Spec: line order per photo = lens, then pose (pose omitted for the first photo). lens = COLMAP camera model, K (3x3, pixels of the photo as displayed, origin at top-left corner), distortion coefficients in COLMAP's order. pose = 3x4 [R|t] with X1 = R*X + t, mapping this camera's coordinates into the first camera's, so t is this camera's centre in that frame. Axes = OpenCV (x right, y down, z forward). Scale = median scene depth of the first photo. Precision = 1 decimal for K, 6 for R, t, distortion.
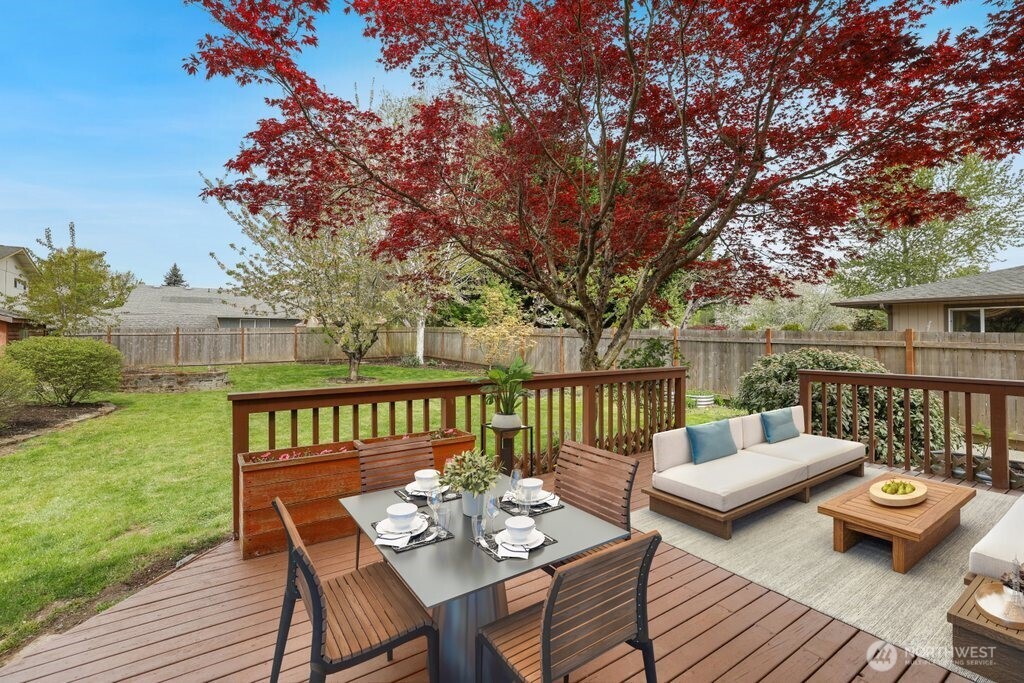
lens RADIAL K [[458.5, 0, 512.0], [0, 458.5, 341.5], [0, 0, 1]] dist [-0.000199, -0.000007]
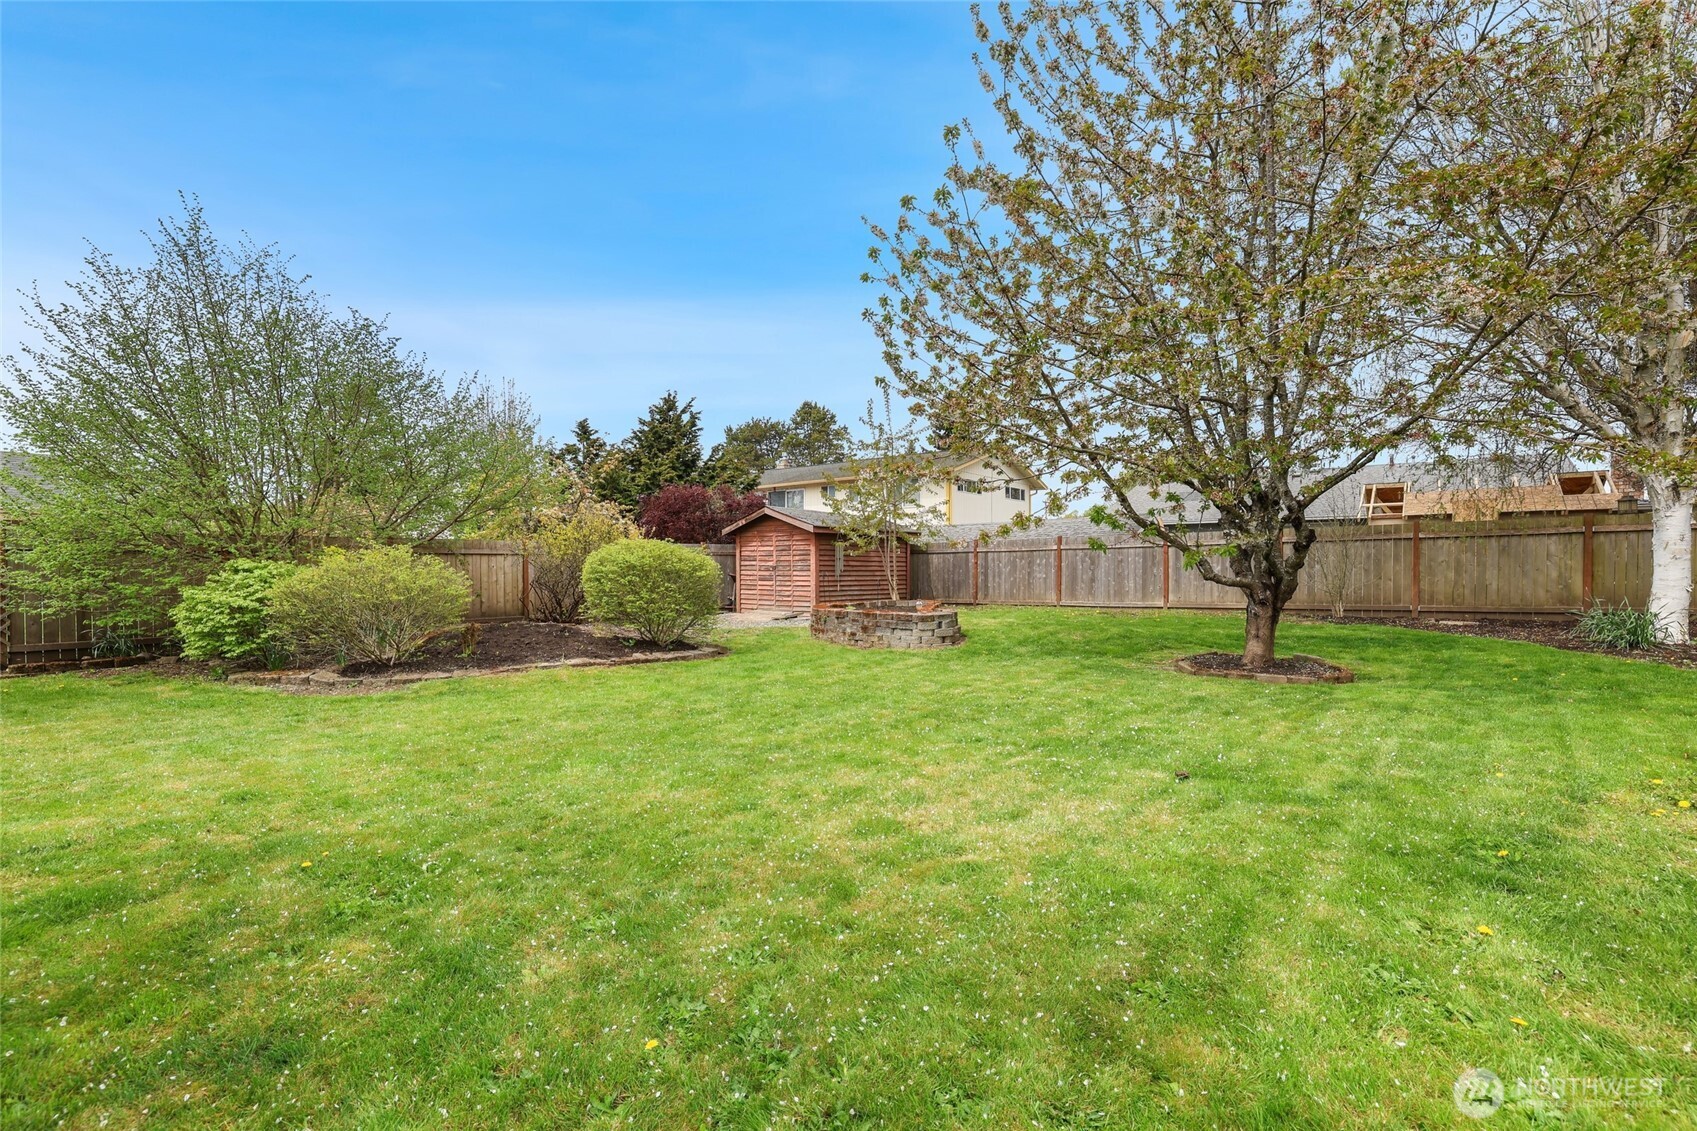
lens RADIAL K [[759.8, 0, 848.5], [0, 759.8, 565.5], [0, 0, 1]] dist [-0.000199, -0.000007]
pose [[0.322181, -0.002946, -0.946673, 0.069857], [-0.014797, 0.999857, -0.008147, 0.015799], [0.946562, 0.016632, 0.322091, 0.458293]]
